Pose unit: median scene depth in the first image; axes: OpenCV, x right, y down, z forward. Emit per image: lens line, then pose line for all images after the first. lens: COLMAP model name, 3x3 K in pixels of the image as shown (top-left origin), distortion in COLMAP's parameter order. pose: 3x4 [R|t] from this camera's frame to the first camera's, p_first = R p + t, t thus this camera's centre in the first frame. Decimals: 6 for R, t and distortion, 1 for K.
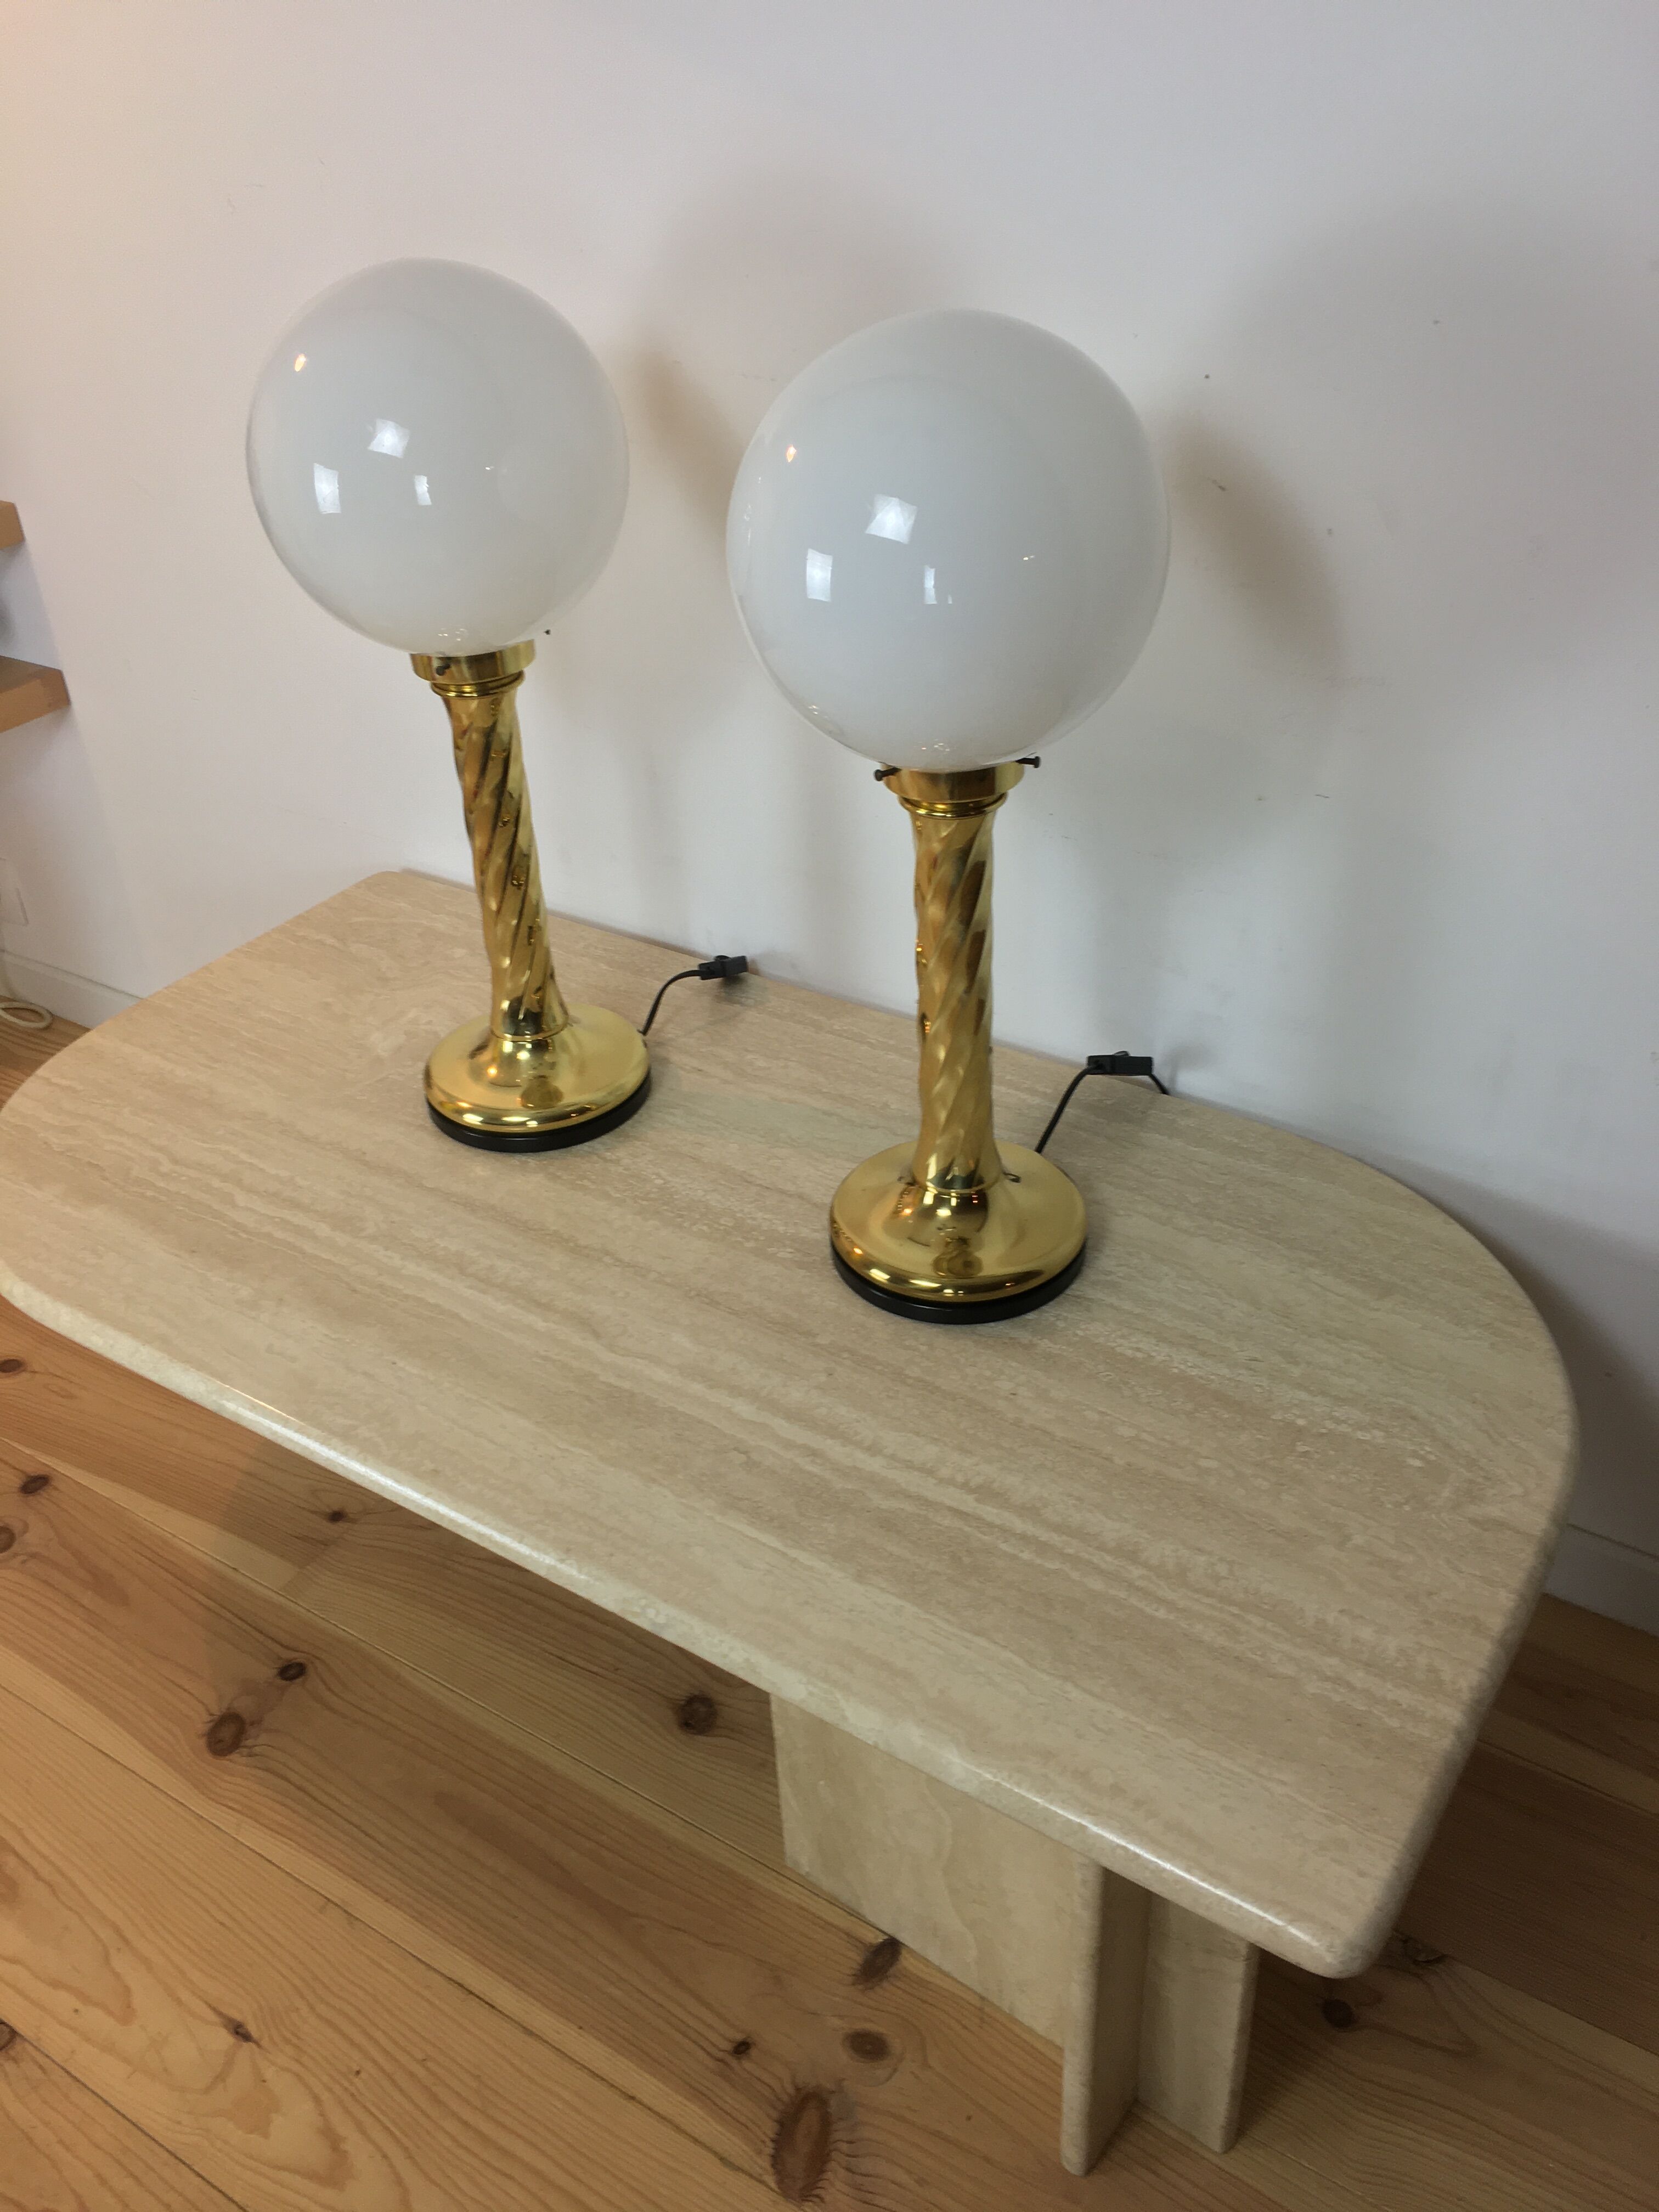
lens RADIAL K [[1934.5, 0, 840.9], [0, 1934.5, 1106.9], [0, 0, 1]] dist [0.062336, -0.122783]
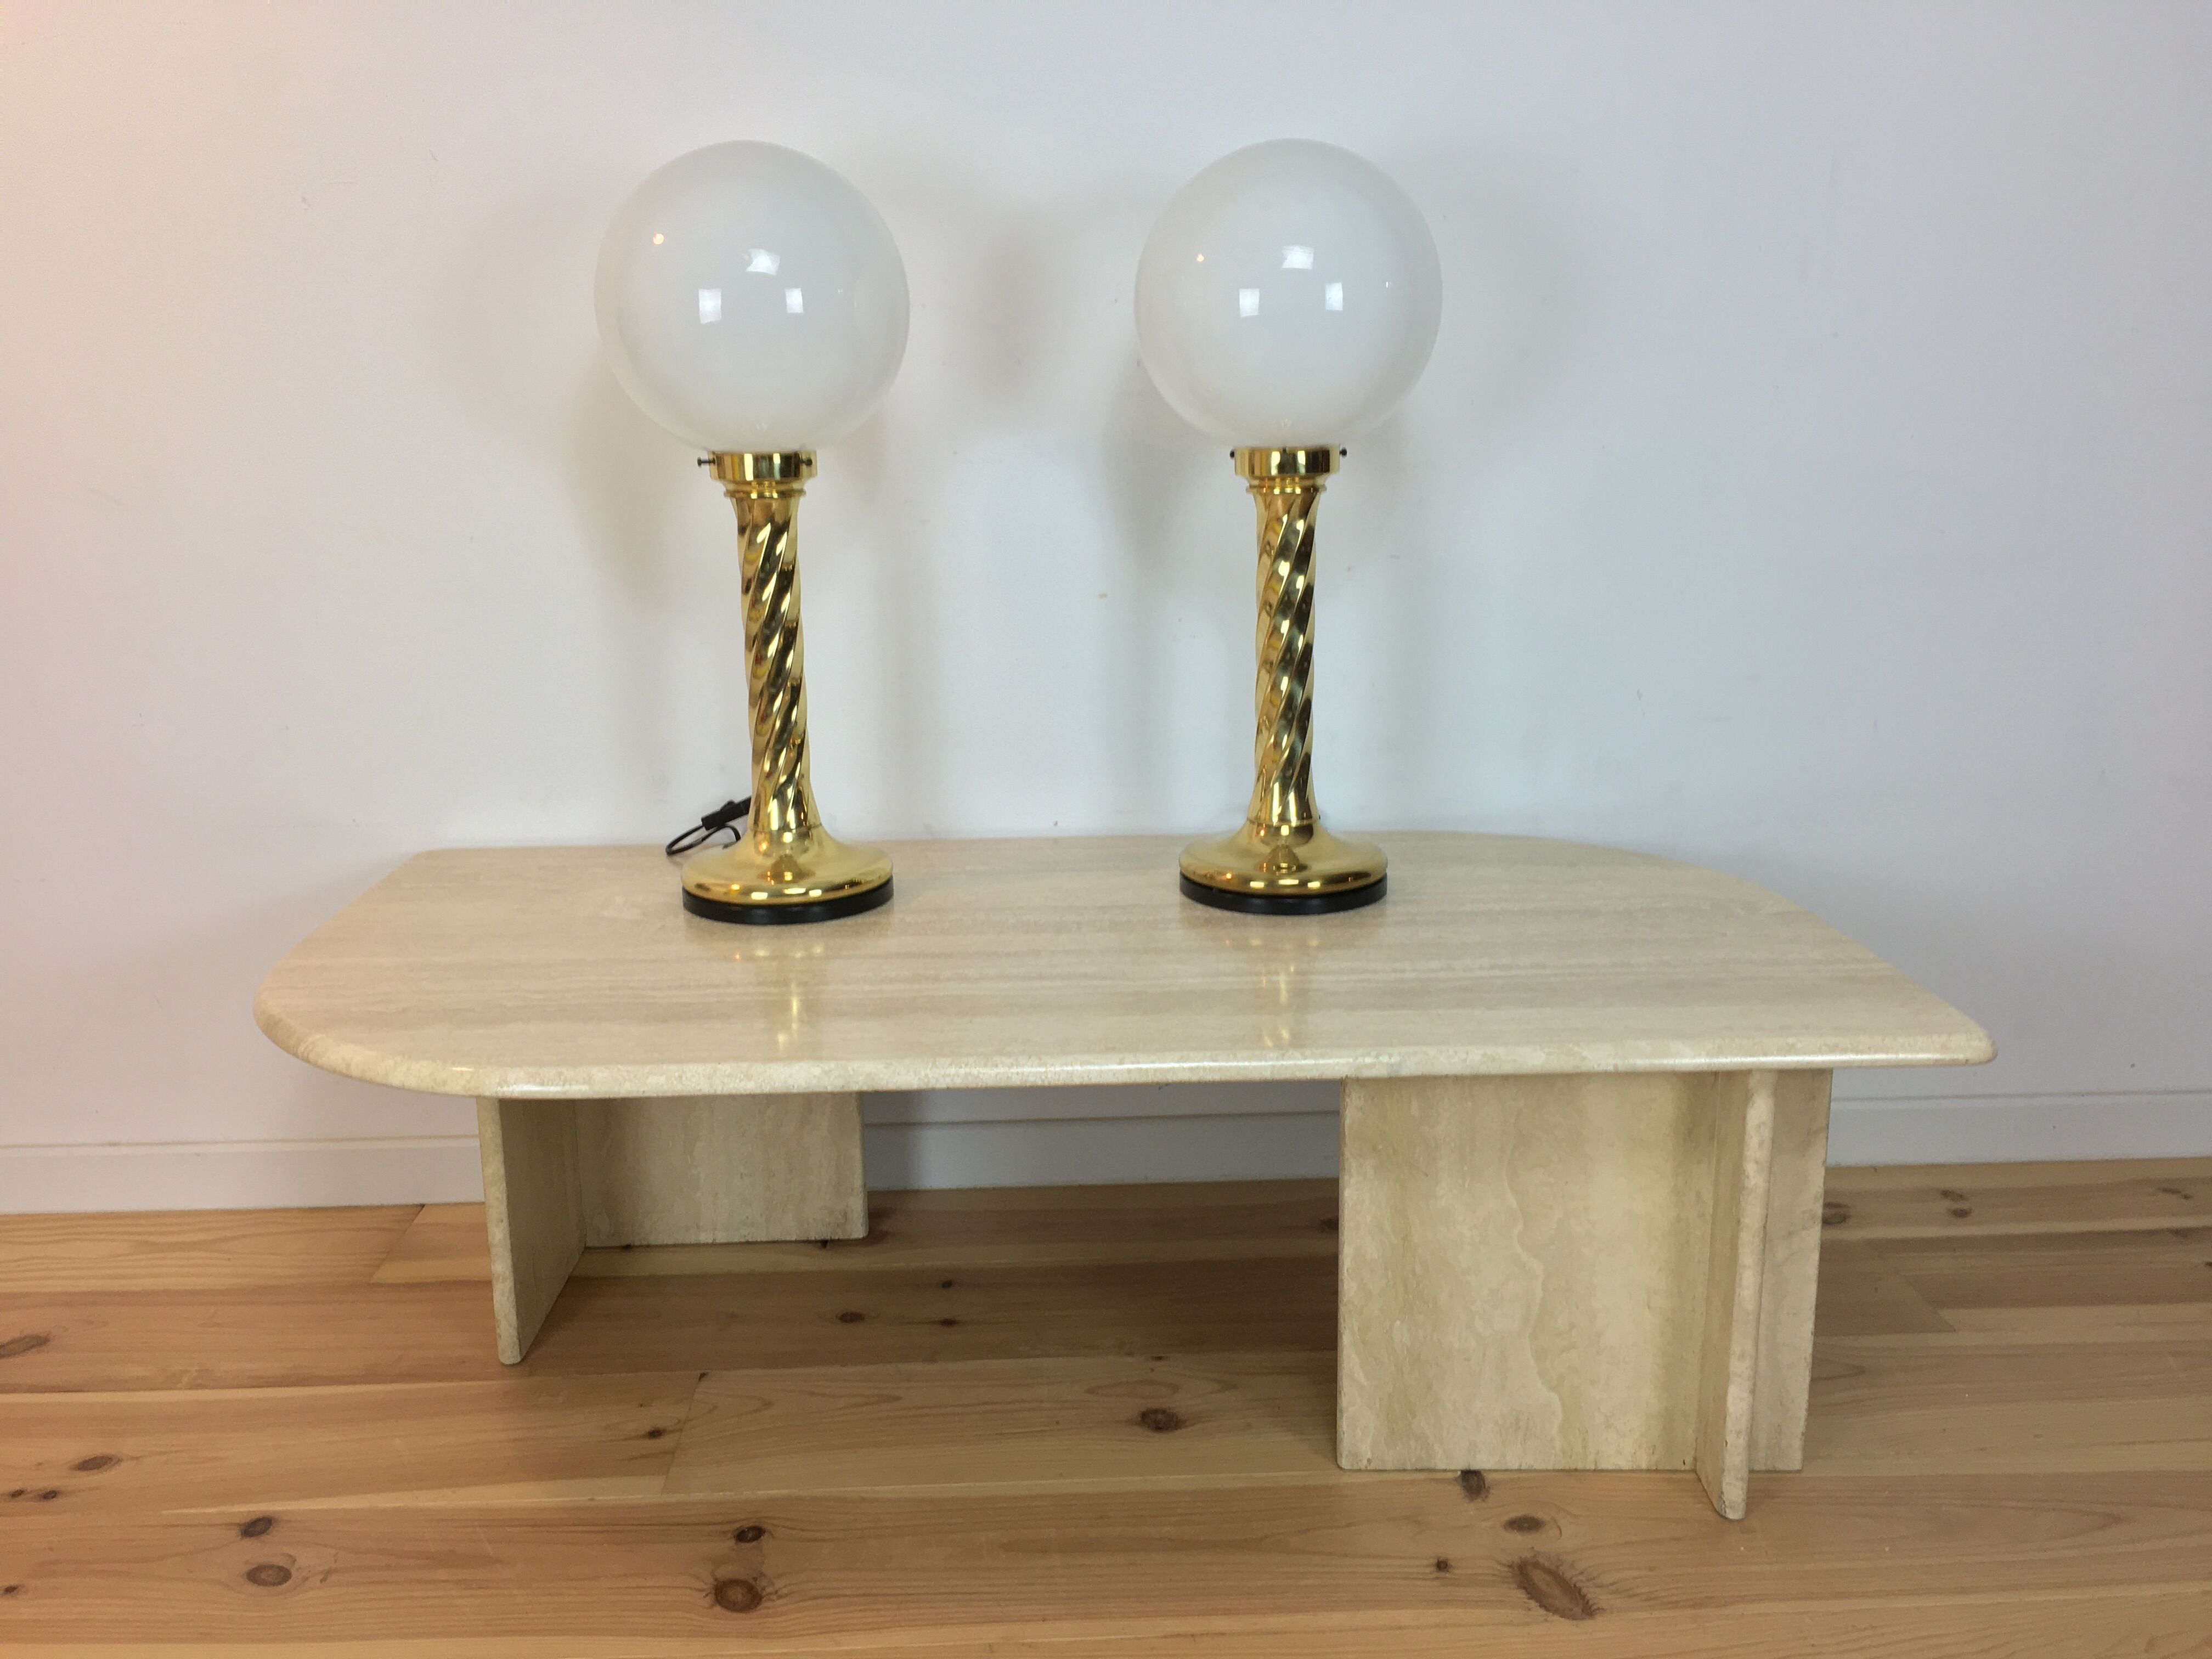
lens RADIAL K [[1934.5, 0, 1157.0], [0, 1934.5, 833.4], [0, 0, 1]] dist [0.062336, -0.122783]
pose [[0.803359, -0.106742, 0.585850, -0.767232], [0.305486, 0.918360, -0.251580, 0.340369], [-0.511167, 0.381078, 0.770381, 0.109418]]
